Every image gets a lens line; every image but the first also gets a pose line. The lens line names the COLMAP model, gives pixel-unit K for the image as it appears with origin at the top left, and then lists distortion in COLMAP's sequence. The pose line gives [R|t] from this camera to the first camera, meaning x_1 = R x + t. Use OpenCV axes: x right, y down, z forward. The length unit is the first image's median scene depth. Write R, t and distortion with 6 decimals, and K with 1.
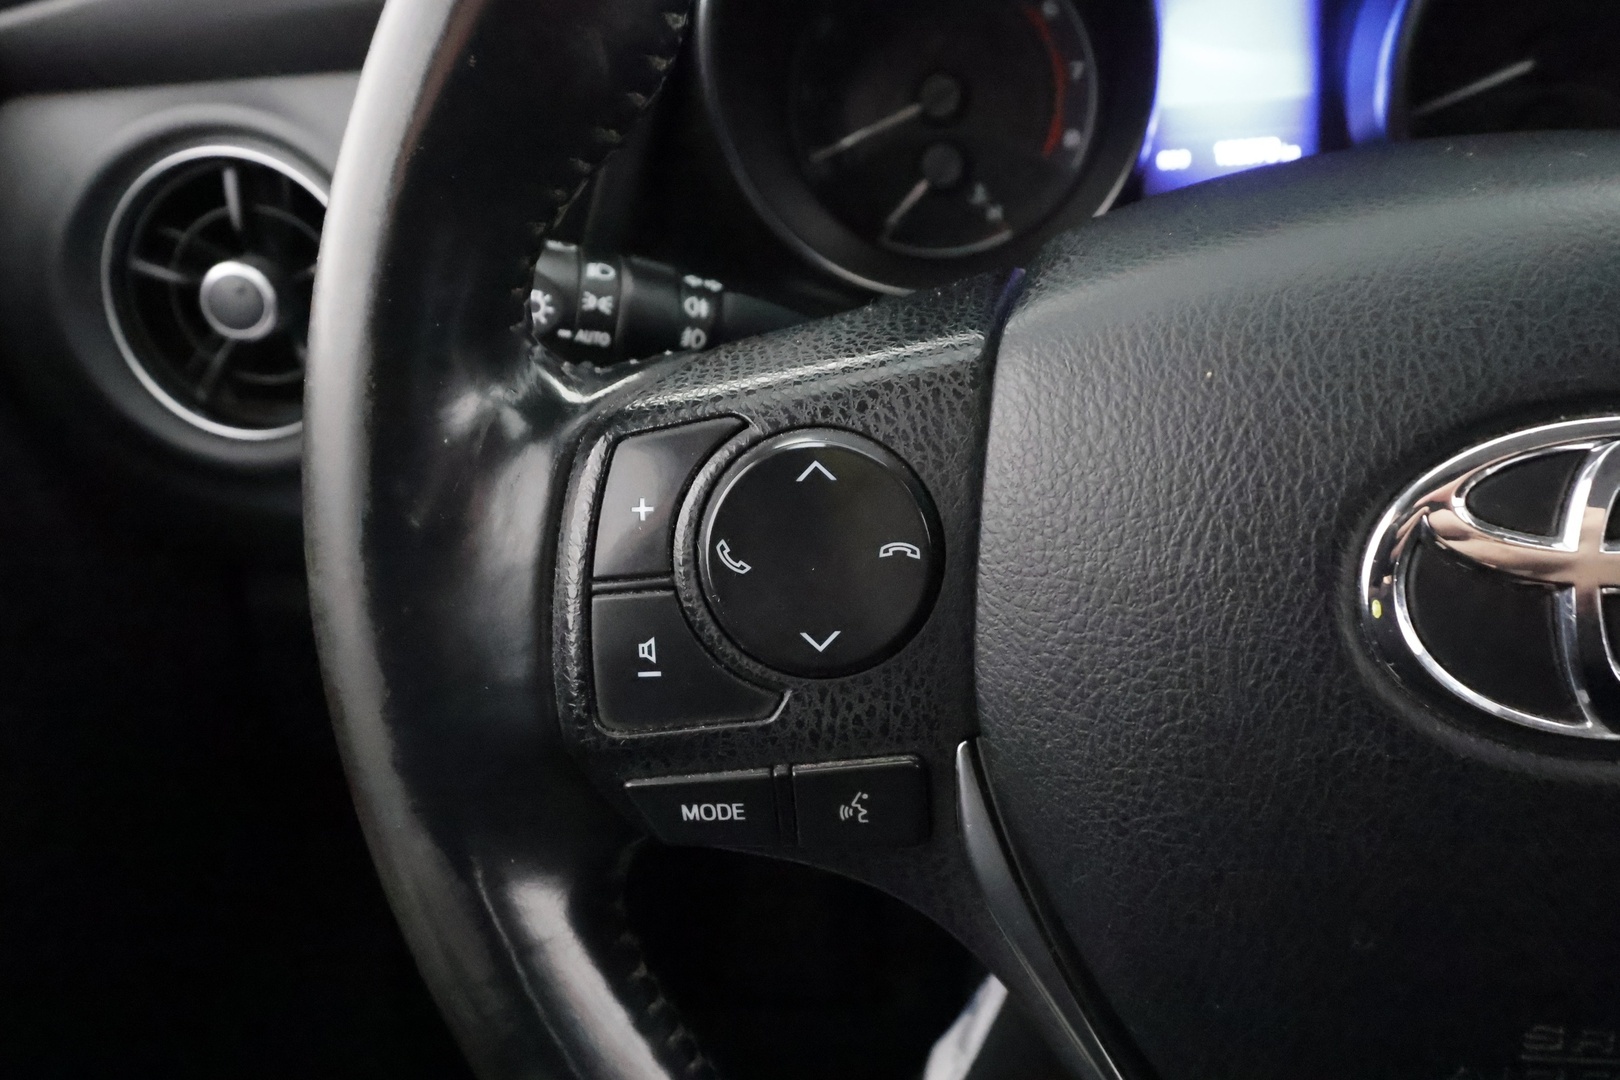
lens RADIAL K [[1272.0, 0, 809.0], [0, 1272.0, 516.6], [0, 0, 1]] dist [0.009395, -0.024357]
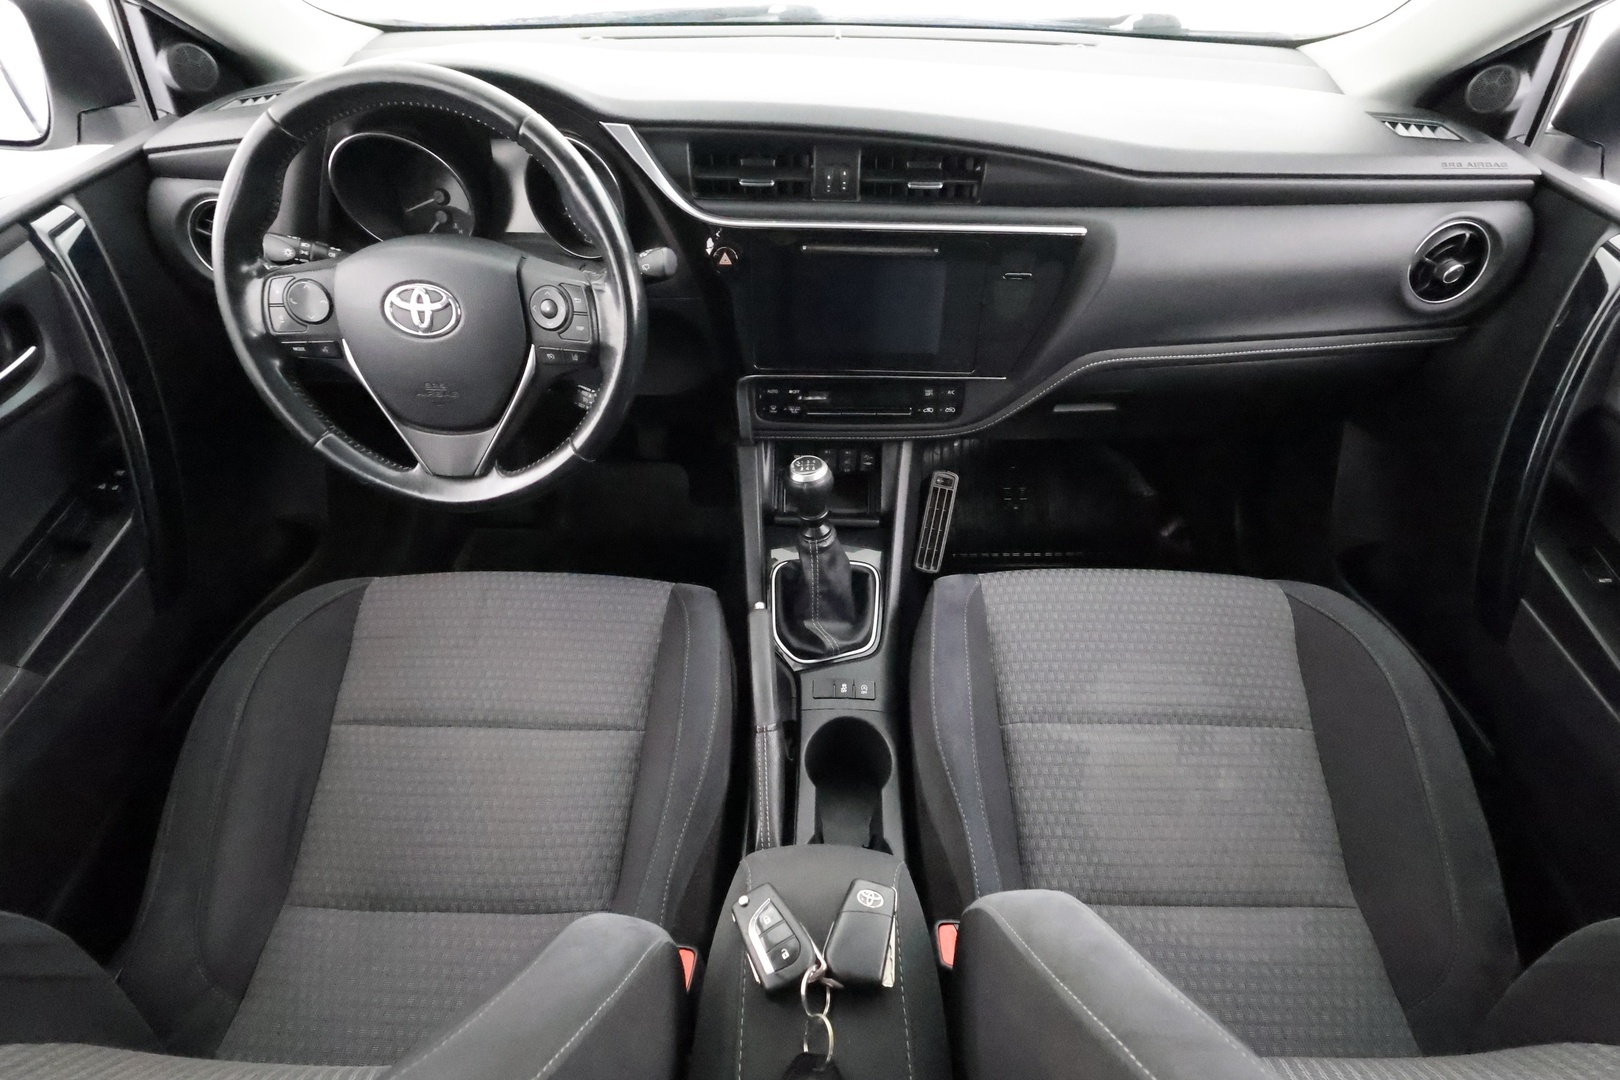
lens RADIAL K [[739.8, 0, 810.3], [0, 739.8, 539.6], [0, 0, 1]] dist [-0.004945, 0.001607]
pose [[0.992741, 0.032425, 0.115815, 1.848734], [-0.055551, 0.977718, 0.202438, 0.270755], [-0.106671, -0.207402, 0.972423, -2.647328]]
